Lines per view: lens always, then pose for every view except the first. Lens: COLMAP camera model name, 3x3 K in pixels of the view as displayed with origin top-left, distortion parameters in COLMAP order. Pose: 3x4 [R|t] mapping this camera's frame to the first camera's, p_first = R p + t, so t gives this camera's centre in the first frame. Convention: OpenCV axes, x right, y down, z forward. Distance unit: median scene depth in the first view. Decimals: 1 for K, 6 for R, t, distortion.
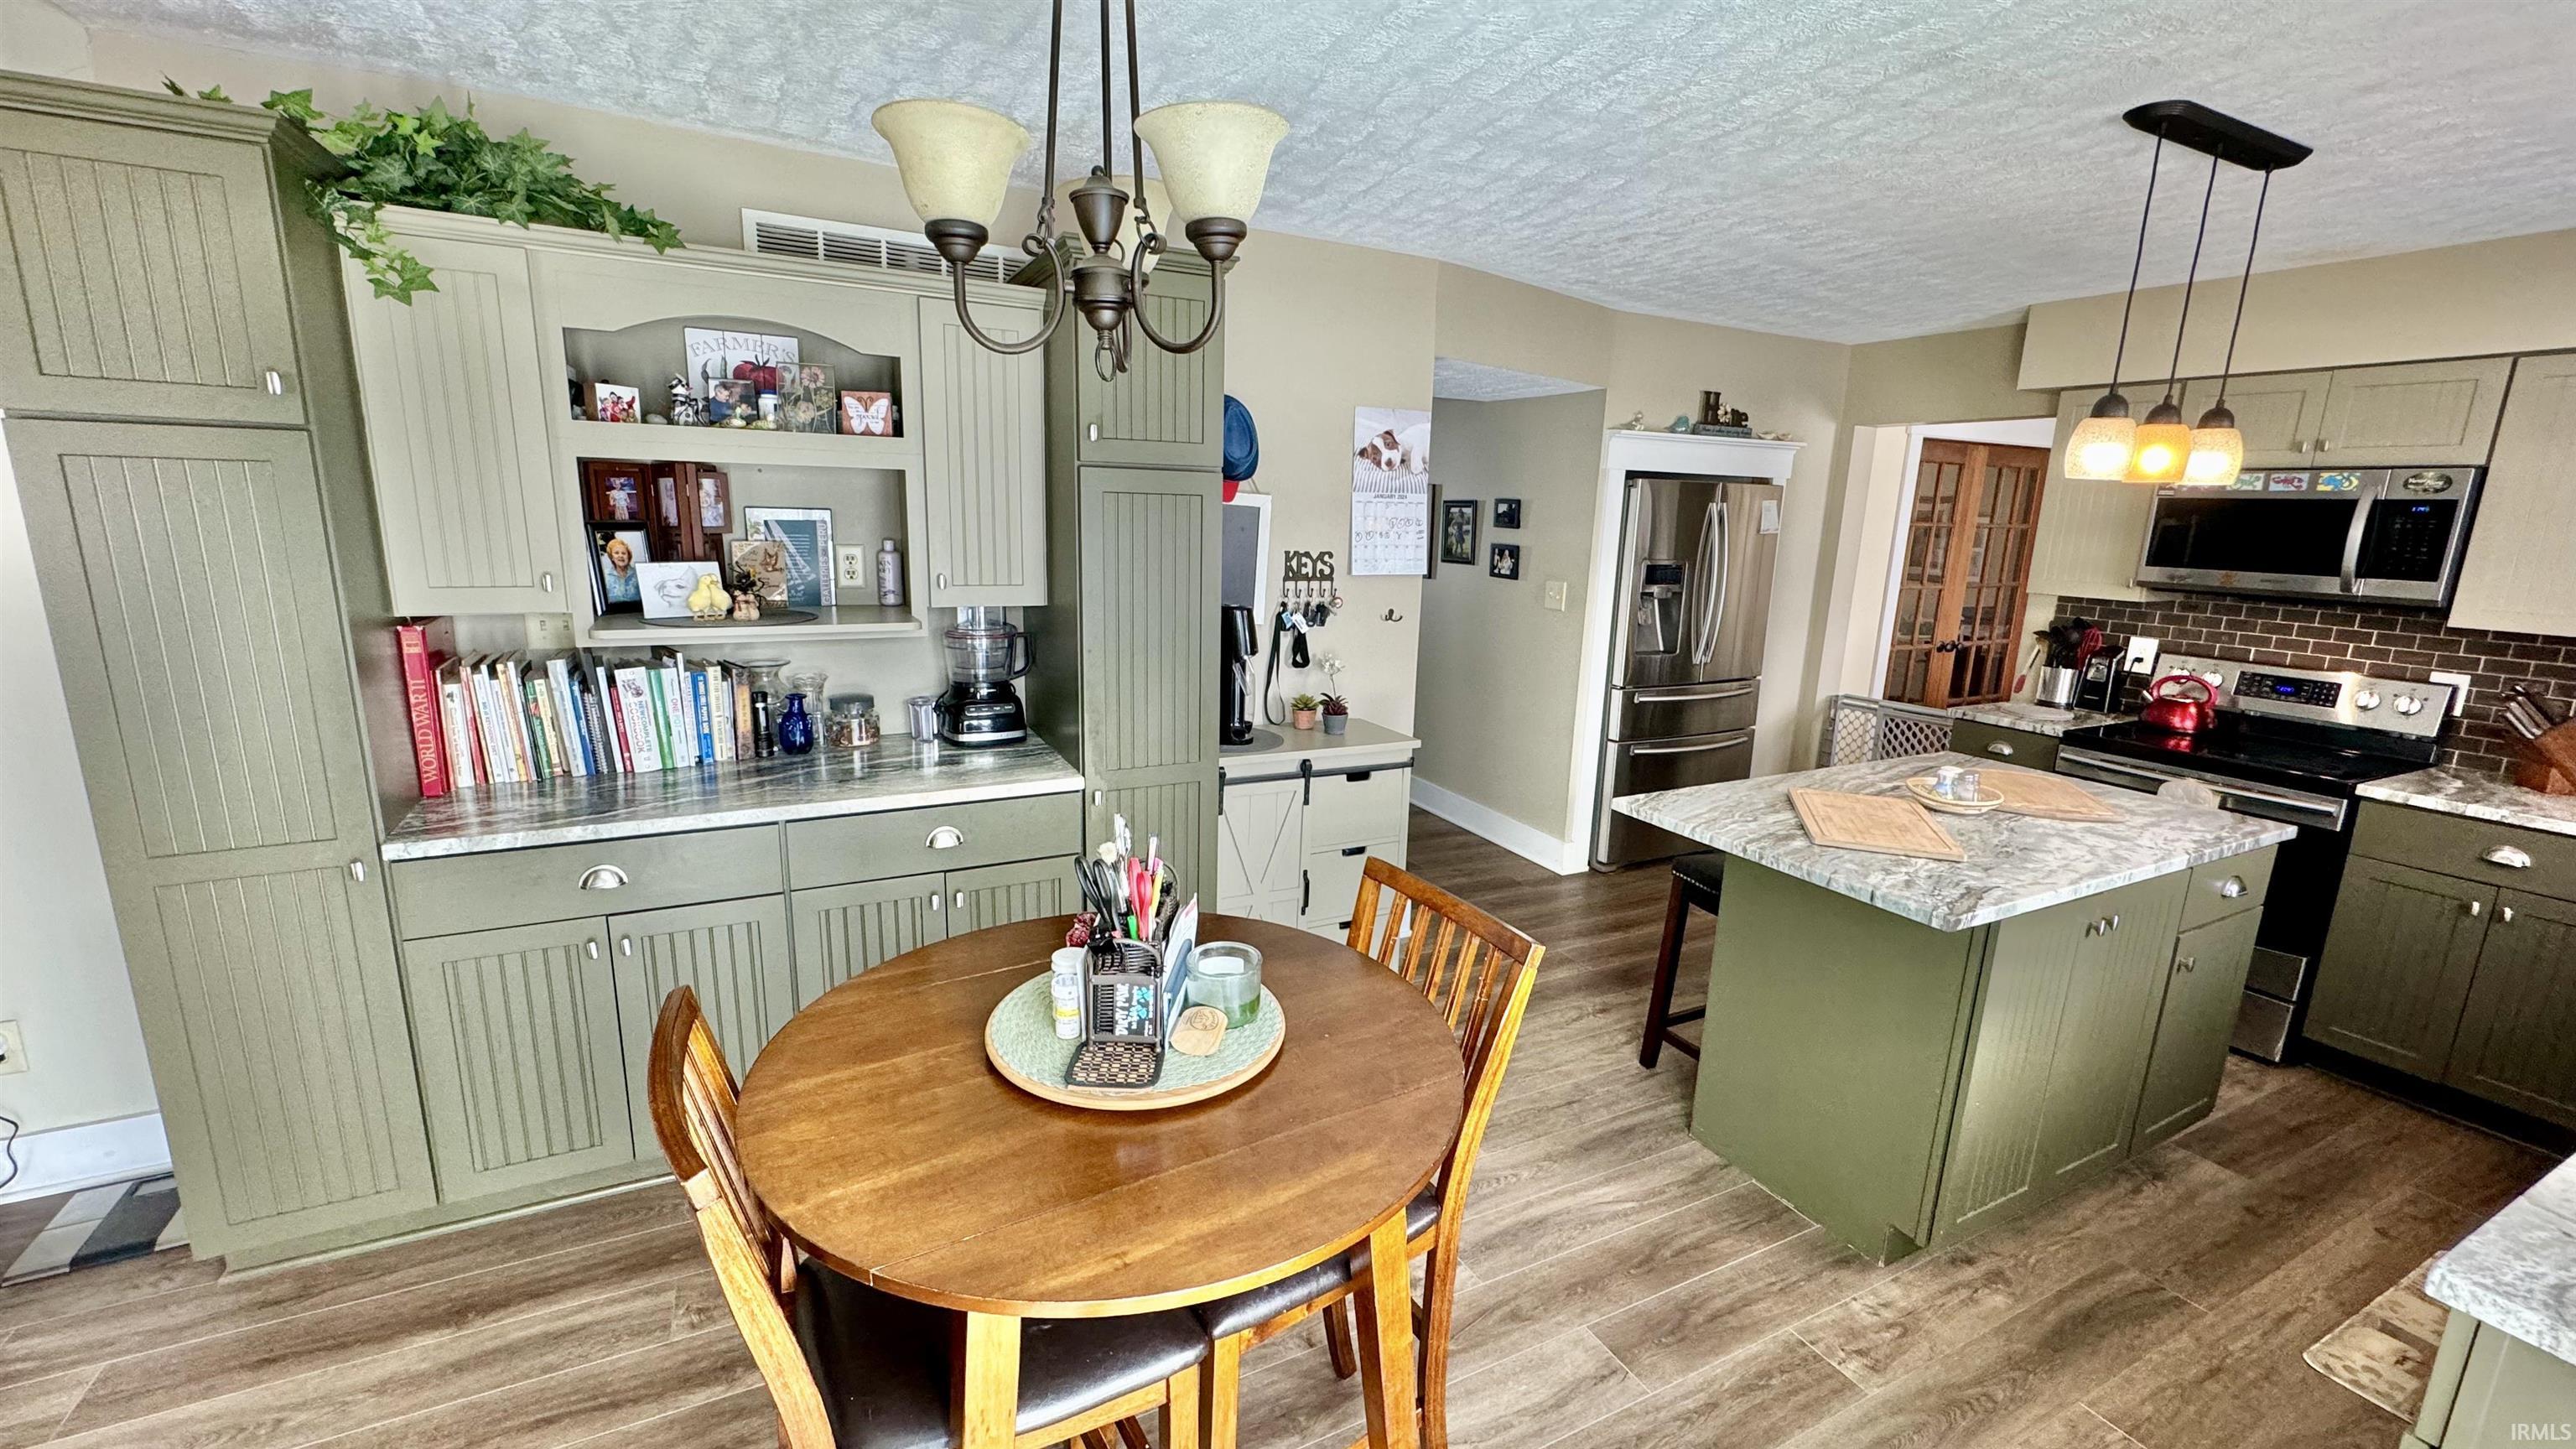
lens RADIAL K [[1027.7, 0, 1283.6], [0, 1027.7, 724.4], [0, 0, 1]] dist [-0.002653, 0.000802]
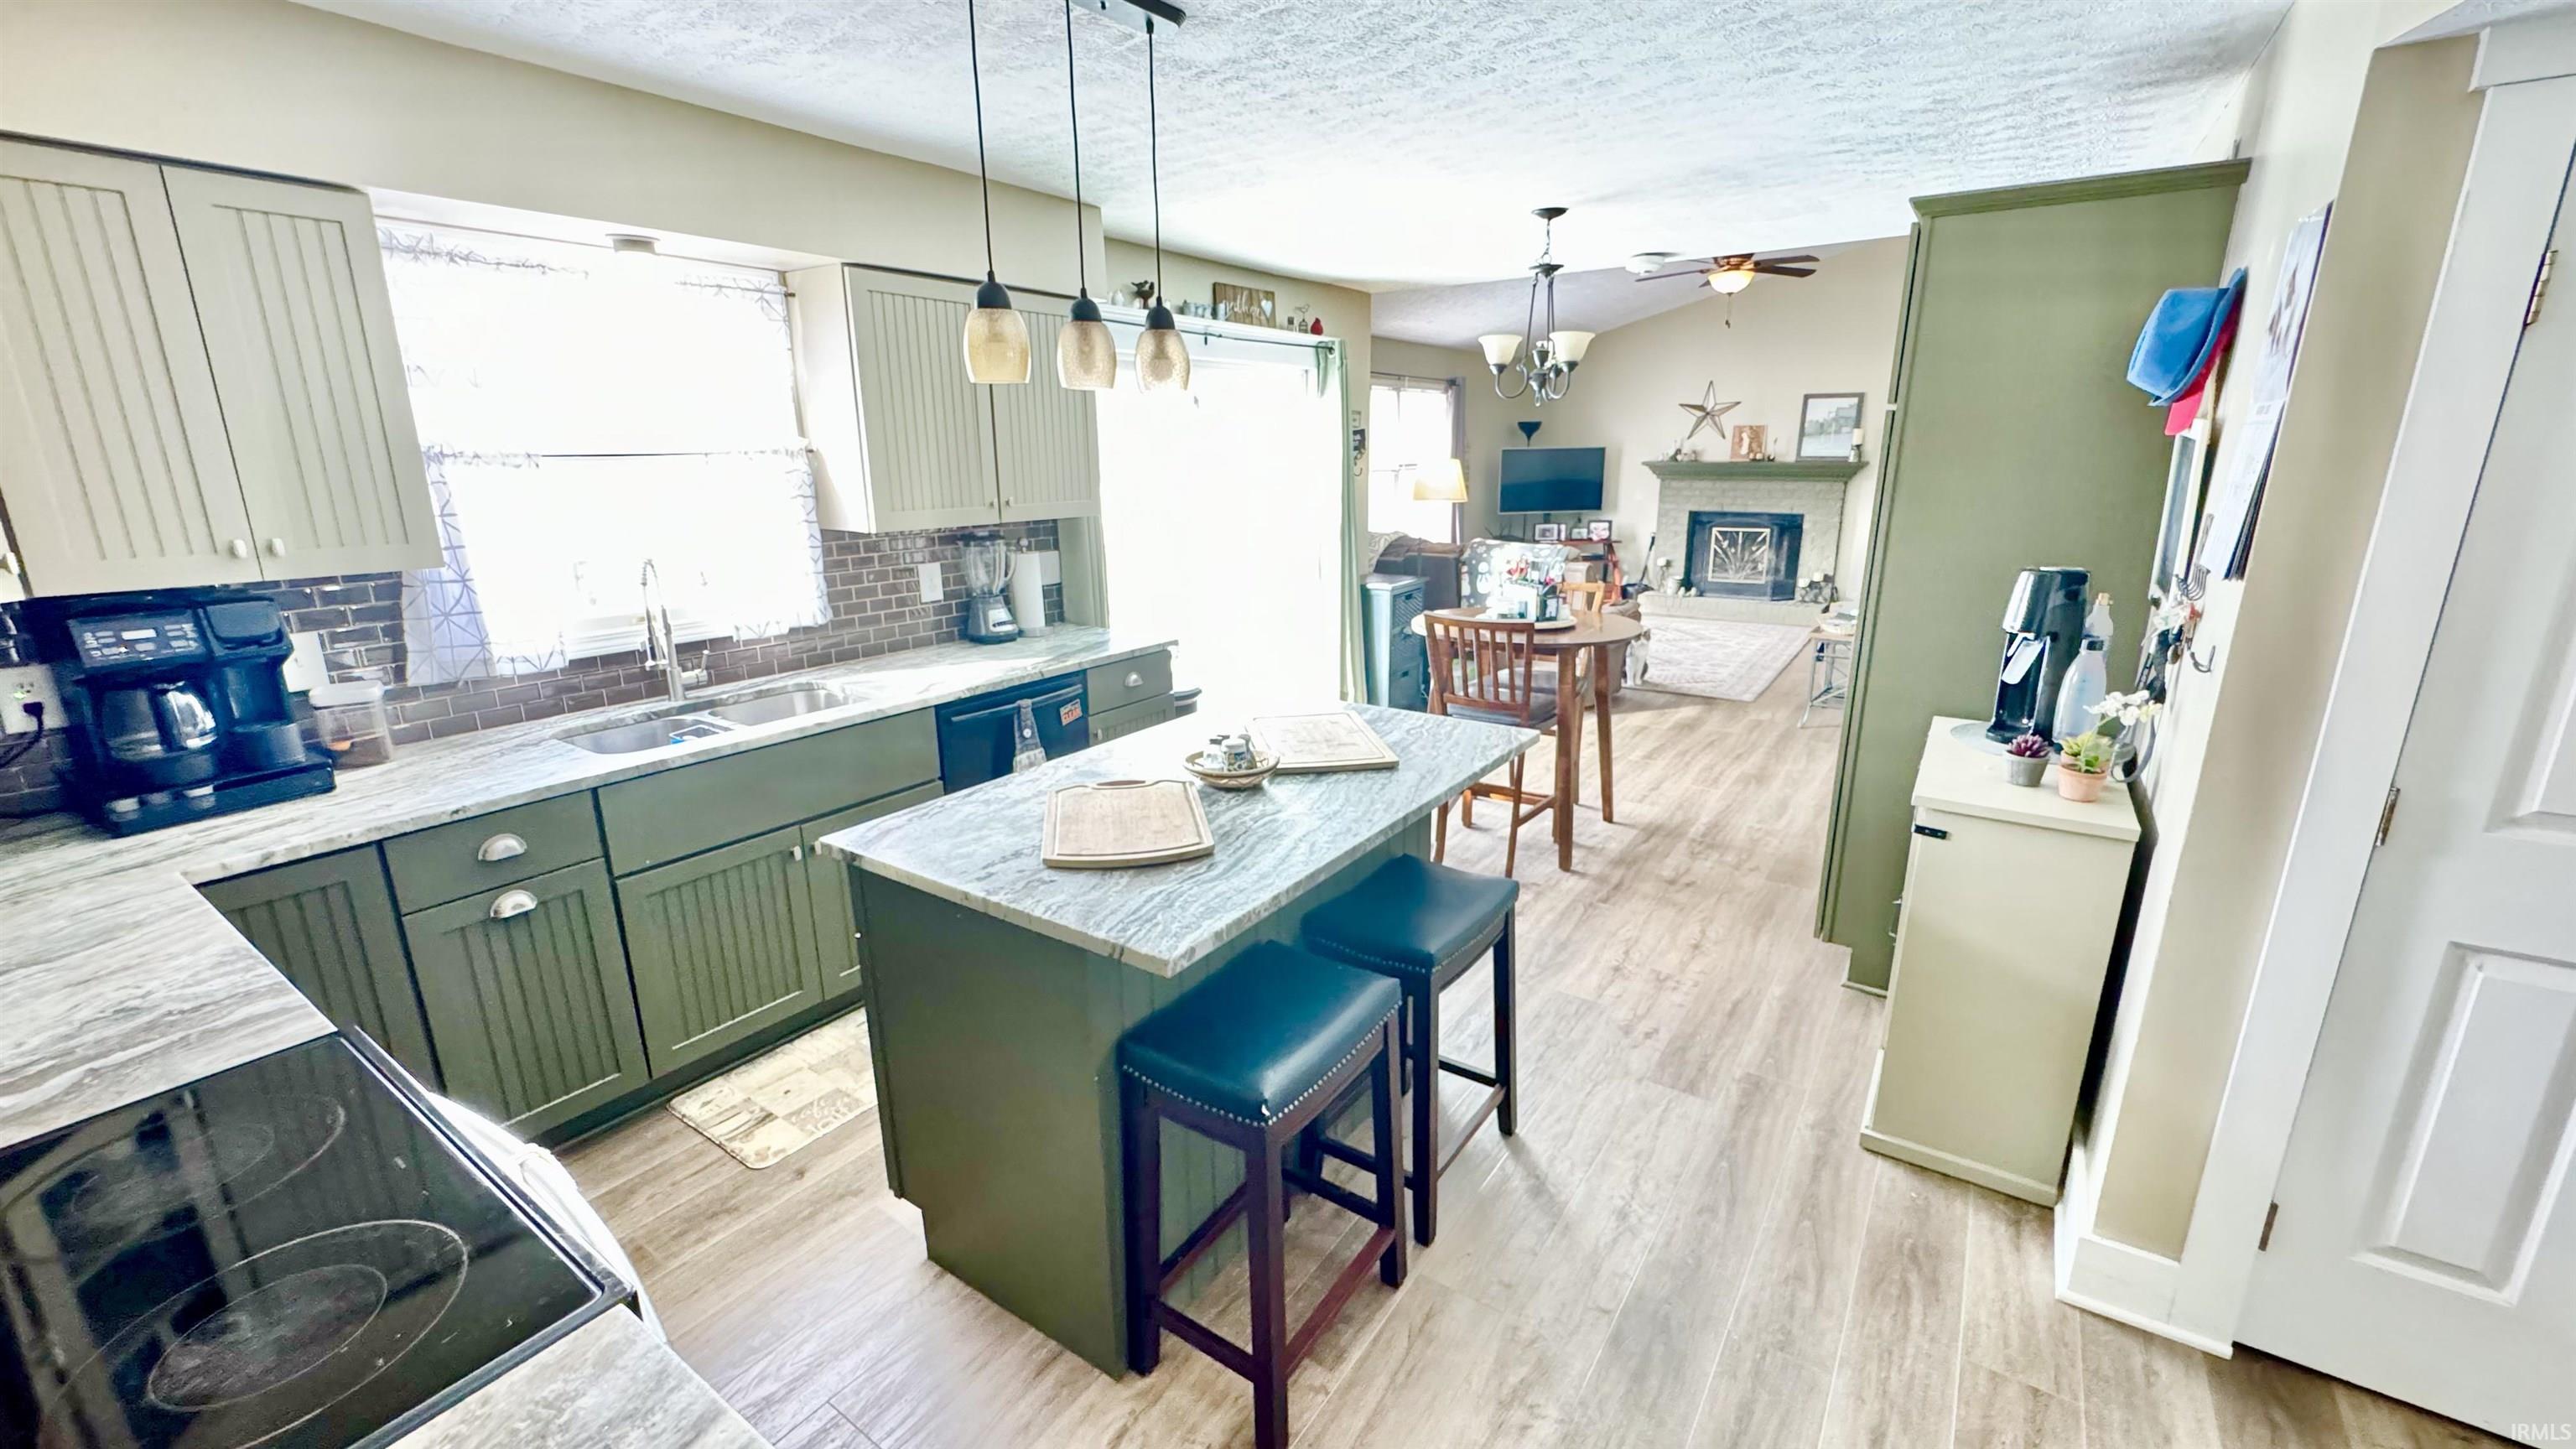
lens RADIAL K [[1027.7, 0, 1284.7], [0, 1027.7, 722.8], [0, 0, 1]] dist [-0.002653, 0.000802]
pose [[-0.879863, 0.104039, -0.463699, 0.970850], [-0.115016, 0.900114, 0.420198, -0.314875], [0.461099, 0.423049, -0.780011, 1.614140]]
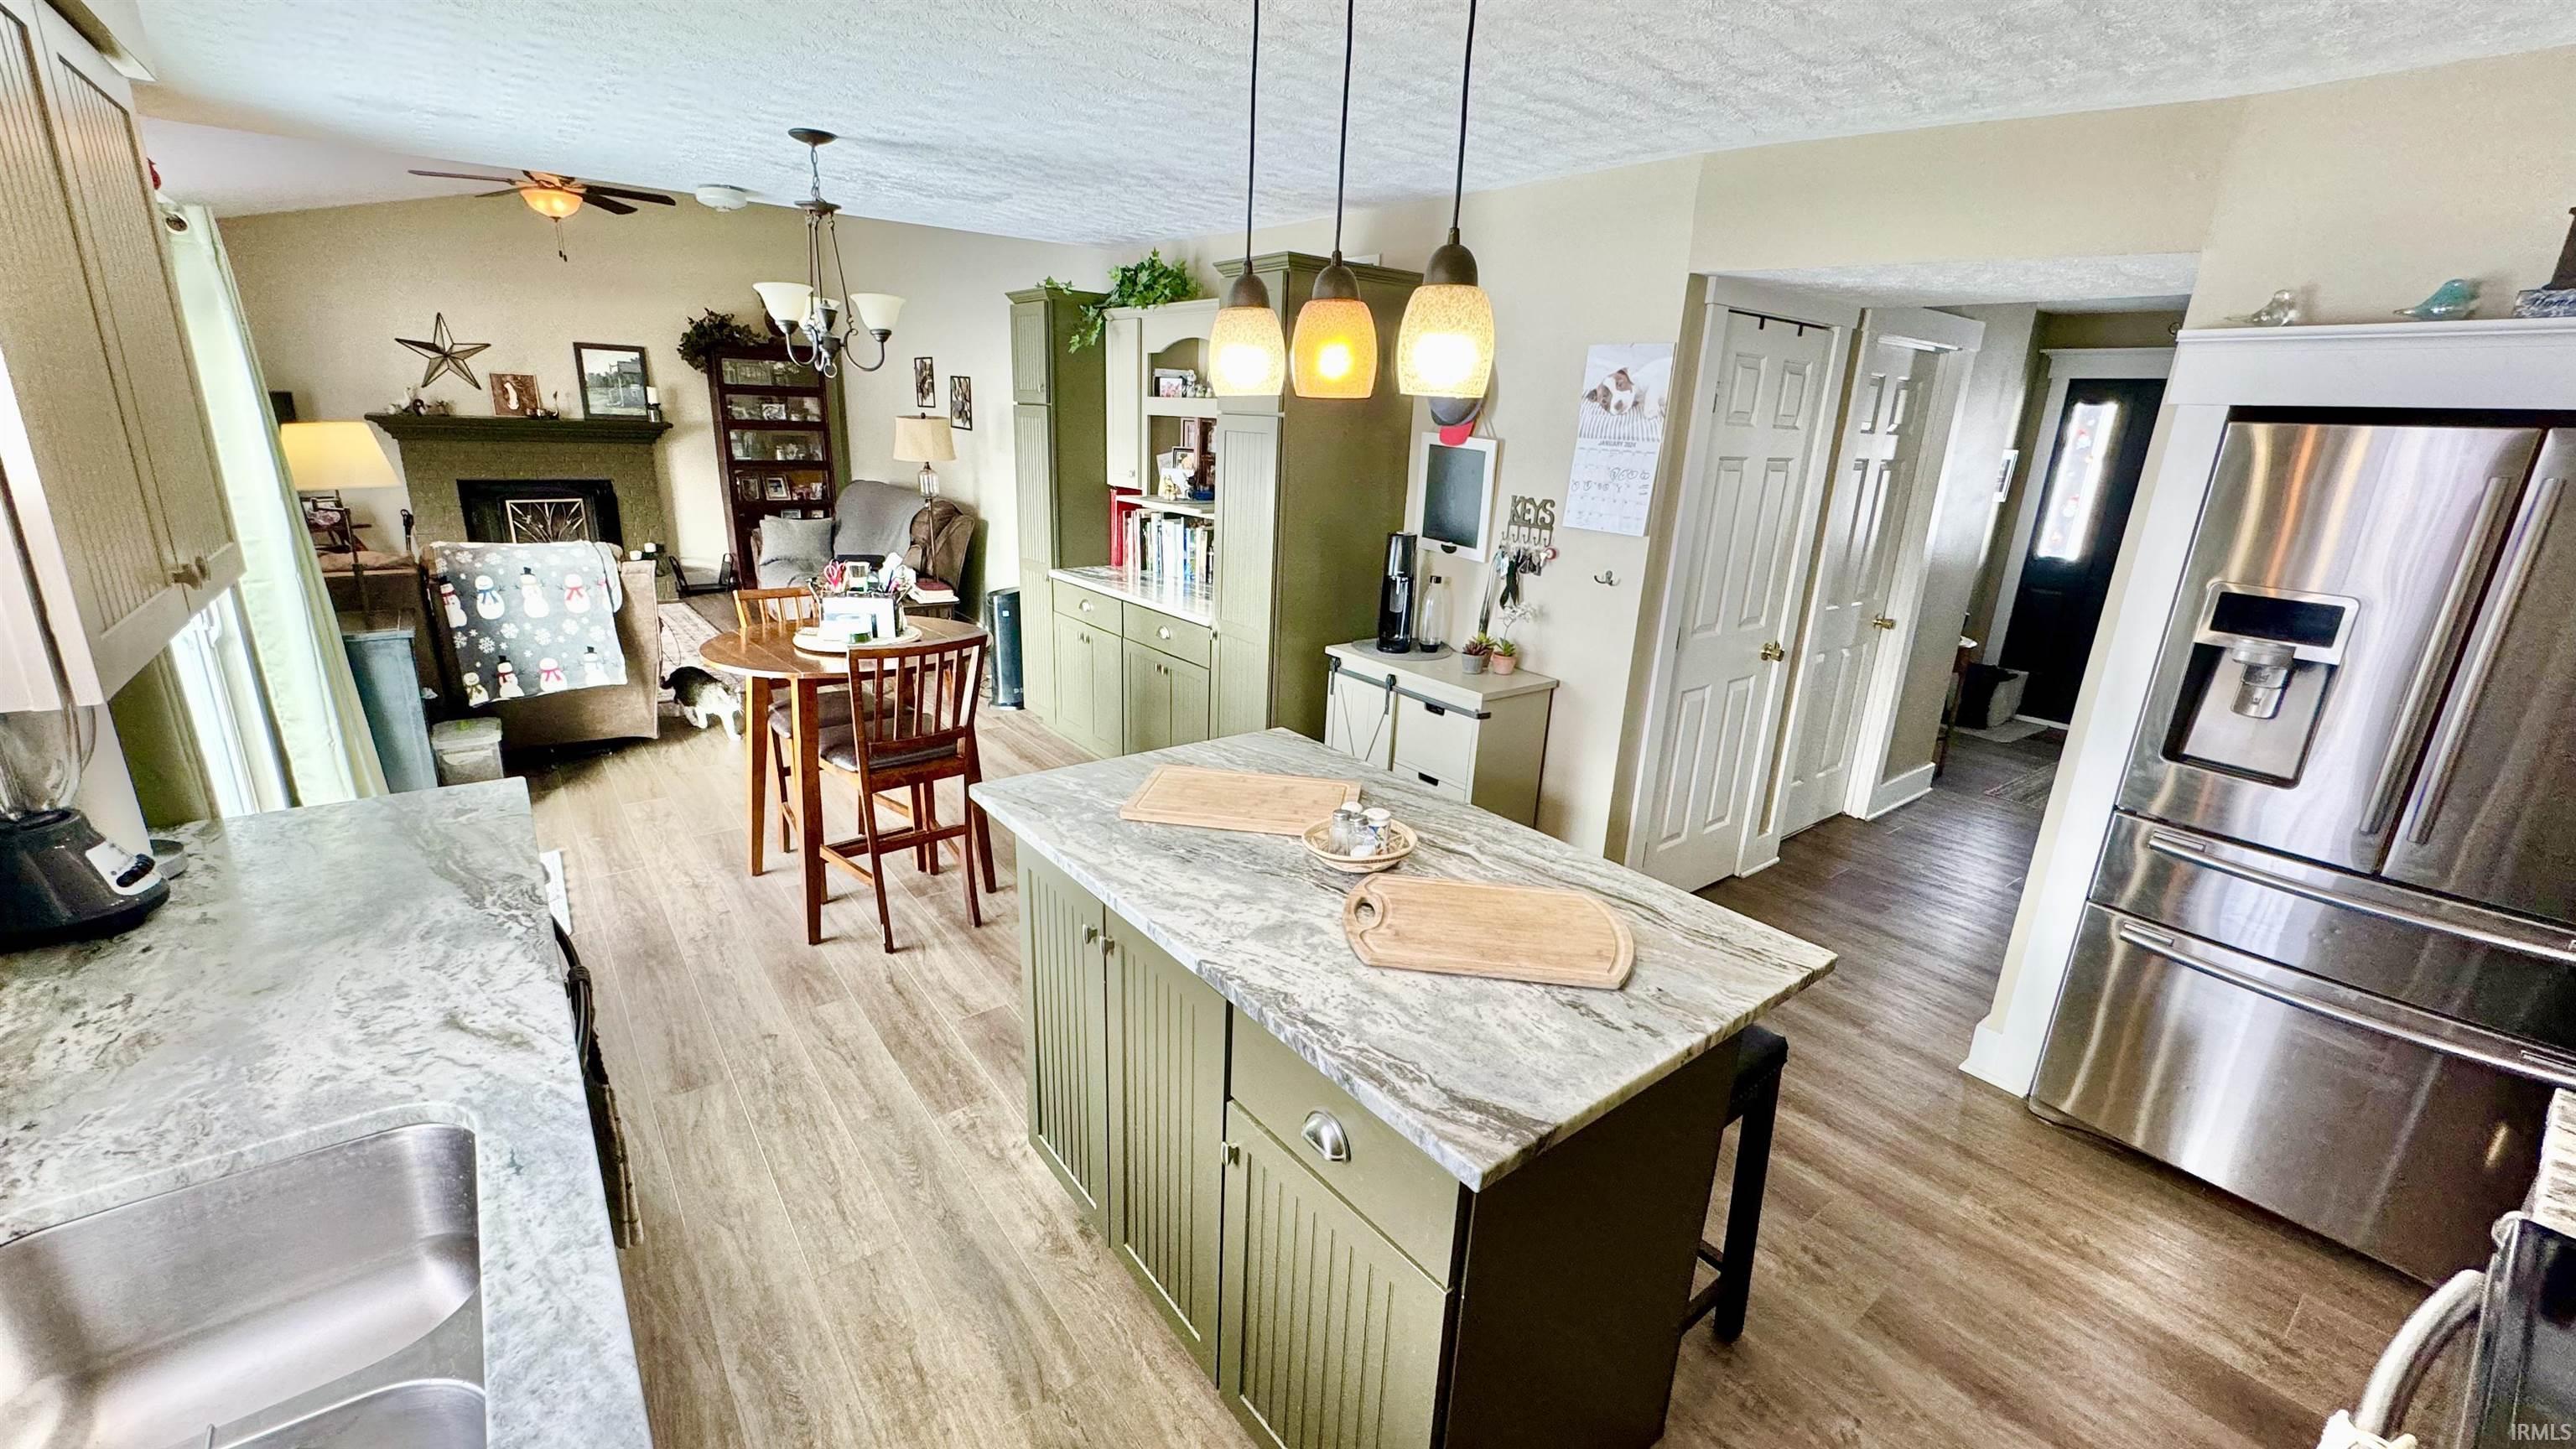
lens RADIAL K [[1027.7, 0, 1283.0], [0, 1027.7, 723.2], [0, 0, 1]] dist [-0.002653, 0.000802]
pose [[0.187782, 0.261718, -0.946700, 1.265306], [-0.241517, 0.946557, 0.213773, -0.148879], [0.952054, 0.188501, 0.240956, 0.732357]]
